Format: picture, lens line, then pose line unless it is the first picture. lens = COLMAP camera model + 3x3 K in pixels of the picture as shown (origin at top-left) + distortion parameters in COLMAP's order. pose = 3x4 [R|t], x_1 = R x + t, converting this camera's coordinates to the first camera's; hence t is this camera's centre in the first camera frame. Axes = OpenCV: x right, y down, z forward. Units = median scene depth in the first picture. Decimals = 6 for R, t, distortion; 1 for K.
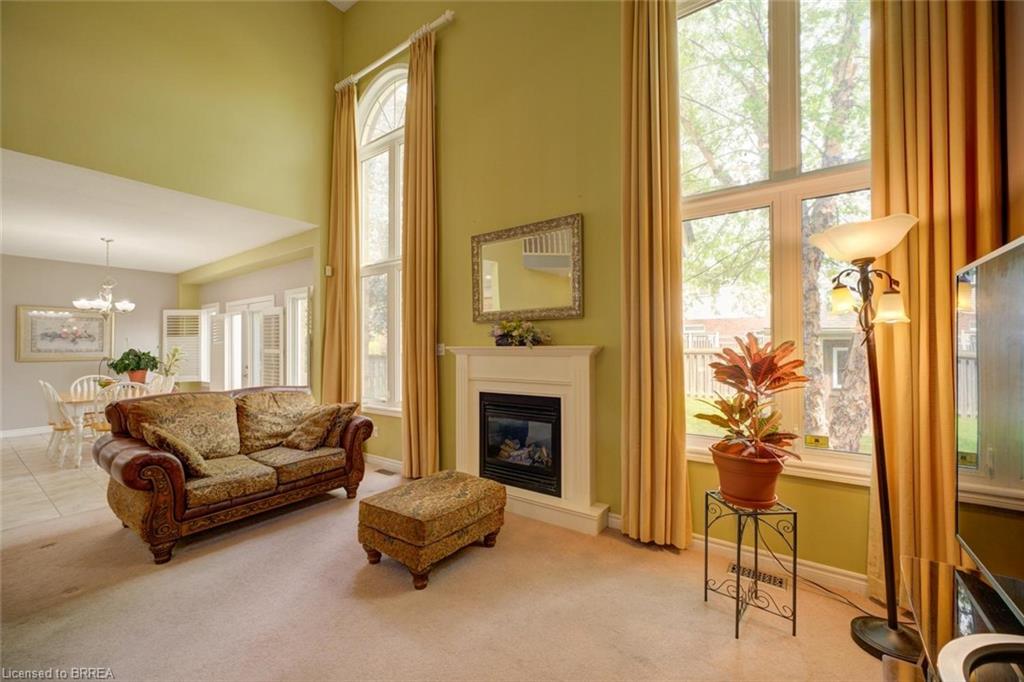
lens RADIAL K [[408.9, 0, 518.5], [0, 408.9, 342.7], [0, 0, 1]] dist [0.000257, -0.000078]
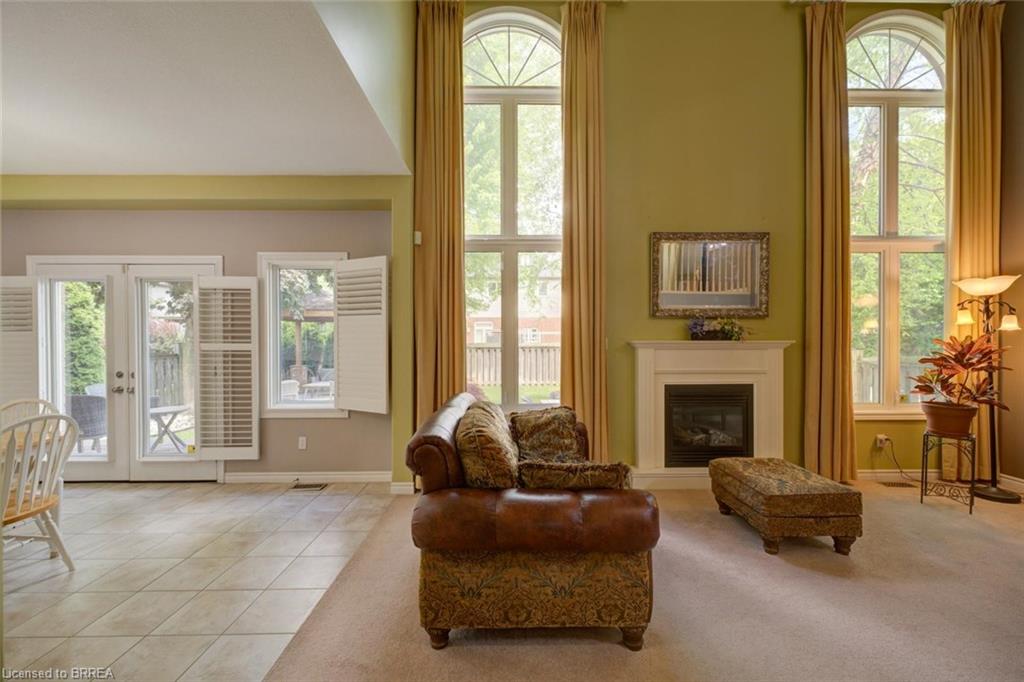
lens RADIAL K [[408.9, 0, 512.4], [0, 408.9, 344.9], [0, 0, 1]] dist [0.000257, -0.000078]
pose [[0.803721, -0.001054, 0.595005, -1.056400], [-0.009269, 0.999855, 0.014291, 0.008599], [-0.594934, -0.017002, 0.803595, 0.413083]]
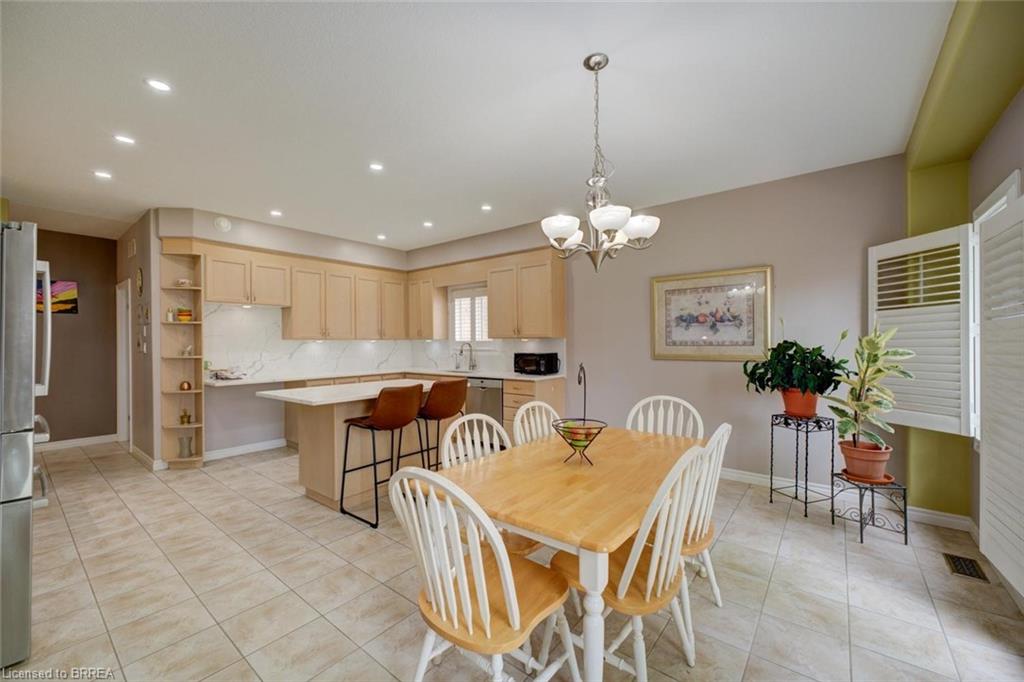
lens RADIAL K [[408.9, 0, 509.9], [0, 408.9, 343.2], [0, 0, 1]] dist [0.000257, -0.000078]
pose [[-0.054603, 0.005924, -0.998491, -0.899018], [0.017577, 0.999833, 0.004971, 0.020474], [0.998353, -0.017279, -0.054698, 1.377629]]
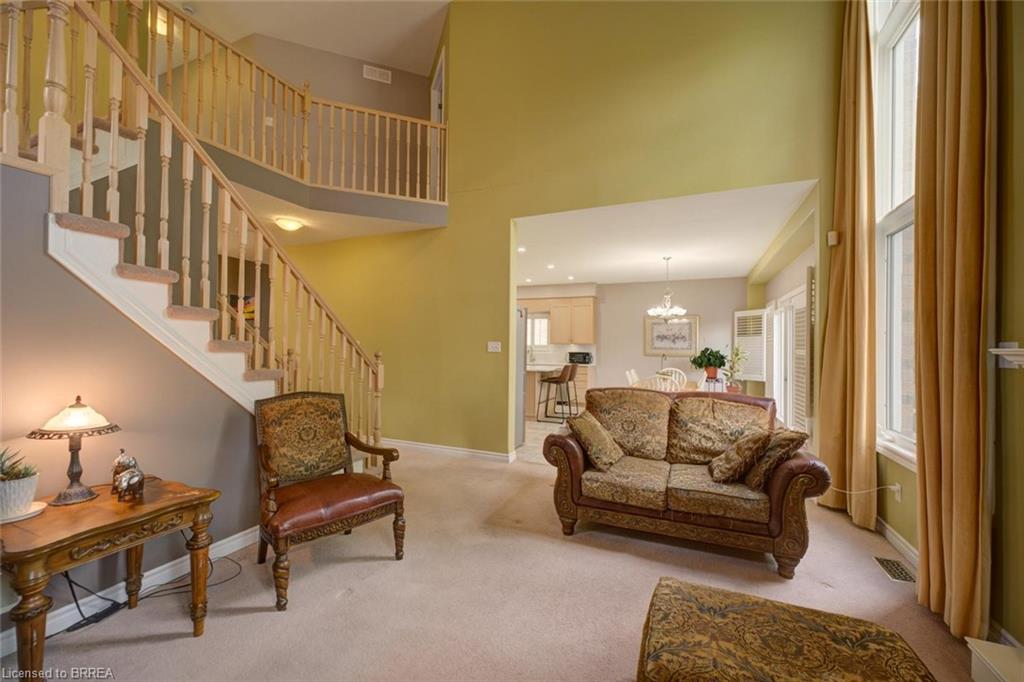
lens RADIAL K [[408.9, 0, 510.9], [0, 408.9, 343.3], [0, 0, 1]] dist [0.000257, -0.000078]
pose [[0.195049, 0.000165, -0.980794, 0.155358], [0.000785, 1.000000, 0.000324, 0.003848], [0.980793, -0.000833, 0.195049, 0.449325]]
